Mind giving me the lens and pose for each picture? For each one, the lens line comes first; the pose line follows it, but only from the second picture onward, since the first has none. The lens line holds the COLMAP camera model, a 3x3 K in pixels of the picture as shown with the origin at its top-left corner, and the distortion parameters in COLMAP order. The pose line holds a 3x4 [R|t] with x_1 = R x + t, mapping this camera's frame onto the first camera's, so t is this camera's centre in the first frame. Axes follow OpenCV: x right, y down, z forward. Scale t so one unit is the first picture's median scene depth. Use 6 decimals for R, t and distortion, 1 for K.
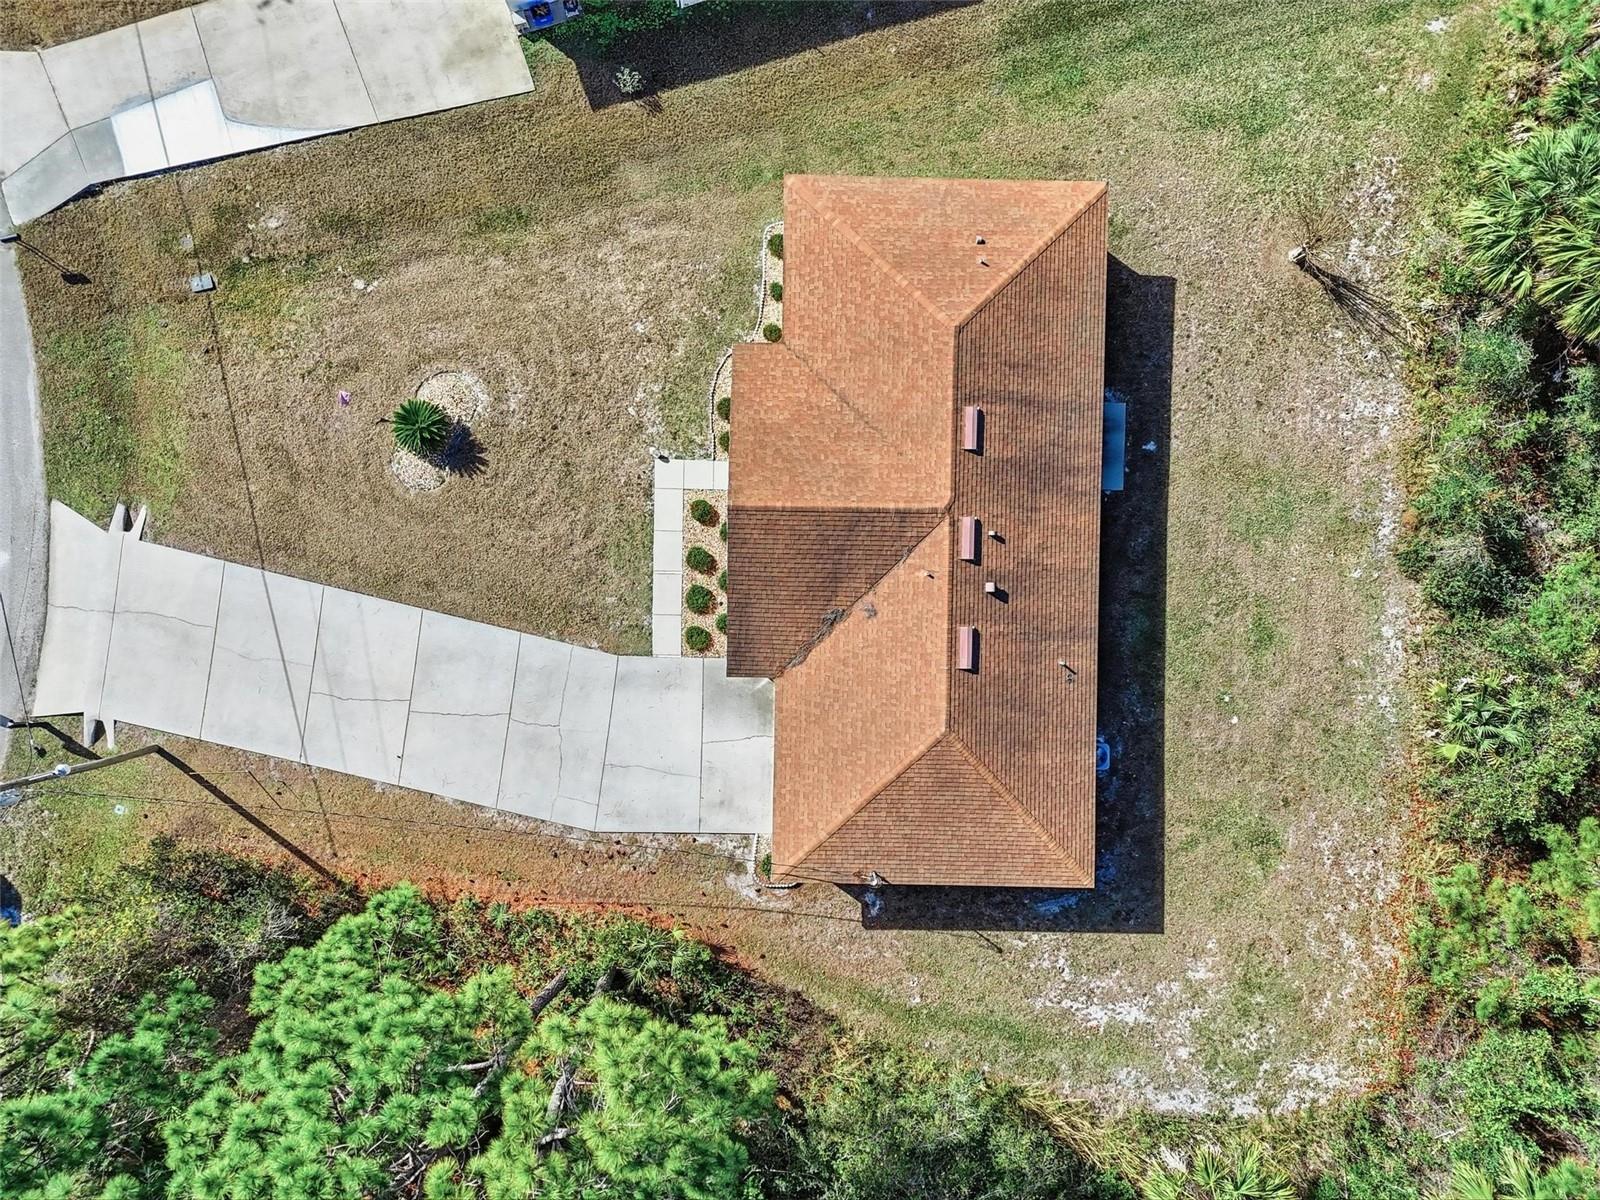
lens RADIAL K [[1173.4, 0, 800.0], [0, 1173.4, 600.0], [0, 0, 1]] dist [0.076960, -0.071357]
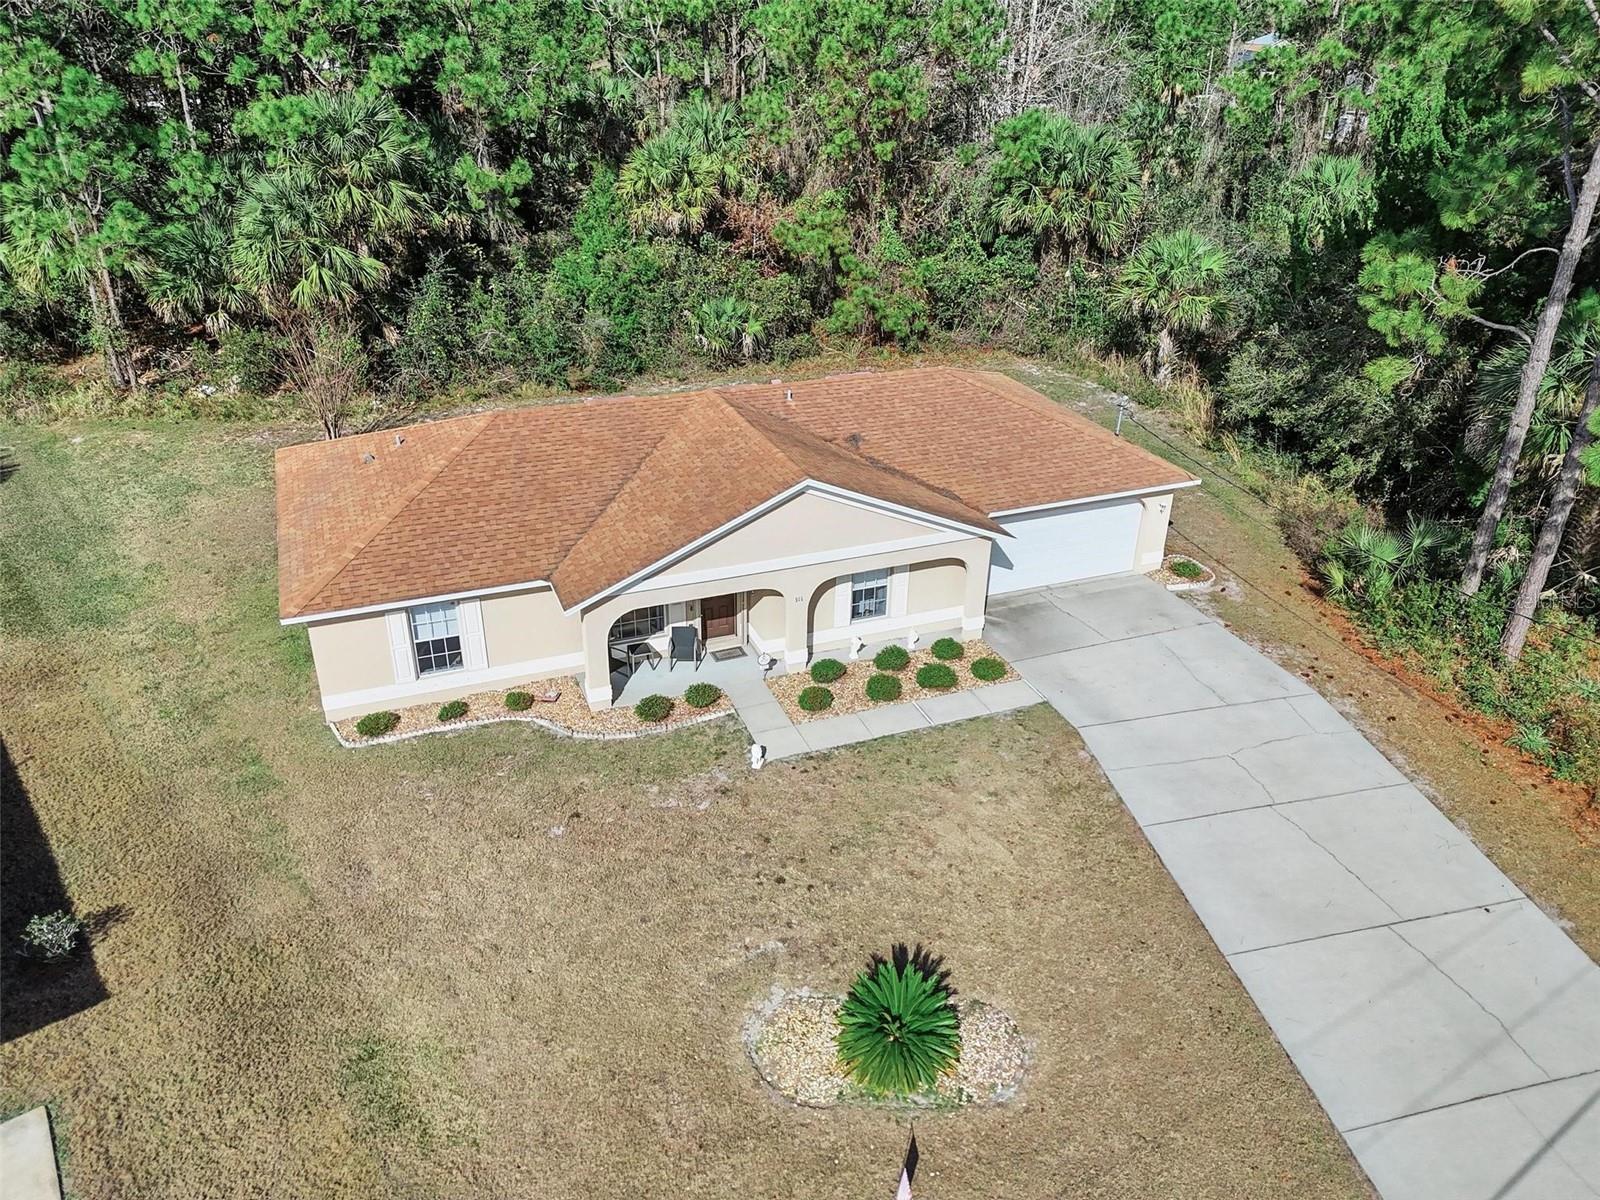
lens RADIAL K [[1173.4, 0, 800.0], [0, 1173.4, 600.0], [0, 0, 1]] dist [0.076960, -0.071357]
pose [[-0.386775, -0.452088, 0.803755, -0.578395], [0.921915, -0.168885, 0.348641, -0.300952], [-0.021874, 0.875839, 0.482107, 0.635052]]
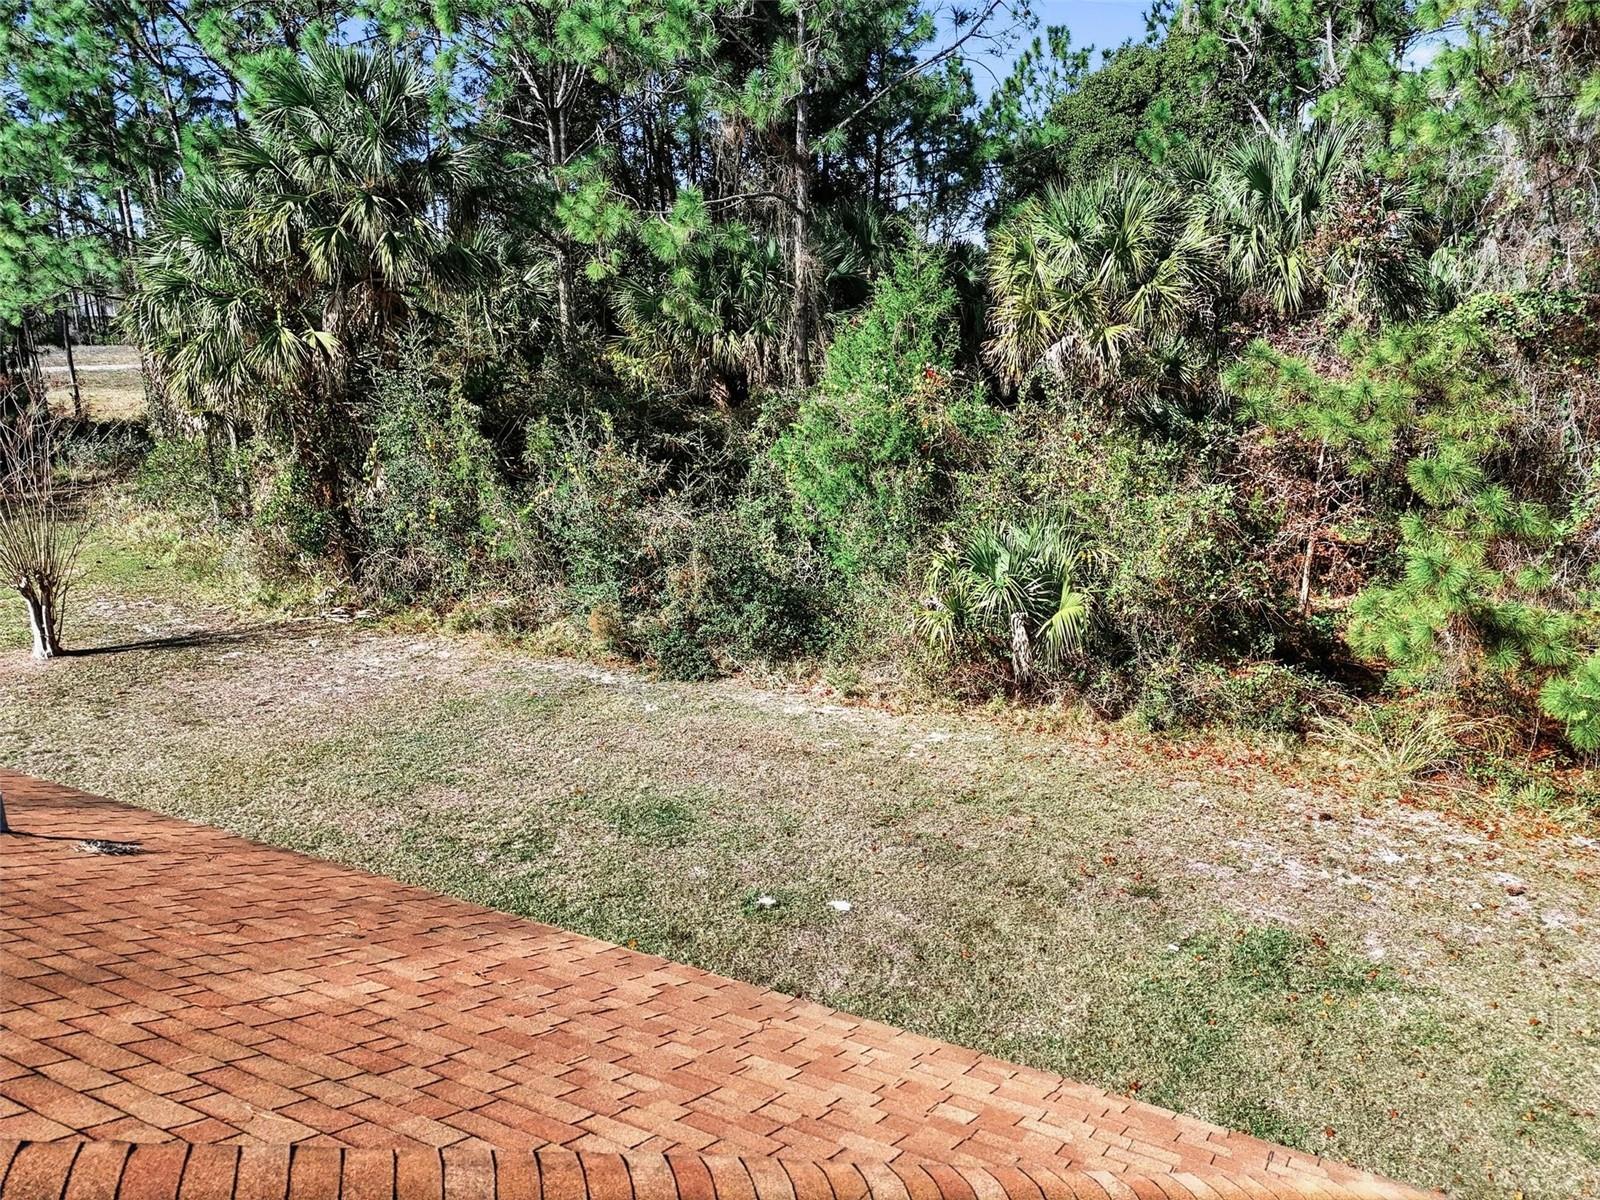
lens RADIAL K [[1173.4, 0, 800.0], [0, 1173.4, 600.0], [0, 0, 1]] dist [0.076960, -0.071357]
pose [[0.428875, -0.250170, 0.868033, 0.119458], [0.903354, 0.114293, -0.413387, 0.212180], [0.004207, 0.961432, 0.275009, 0.851420]]
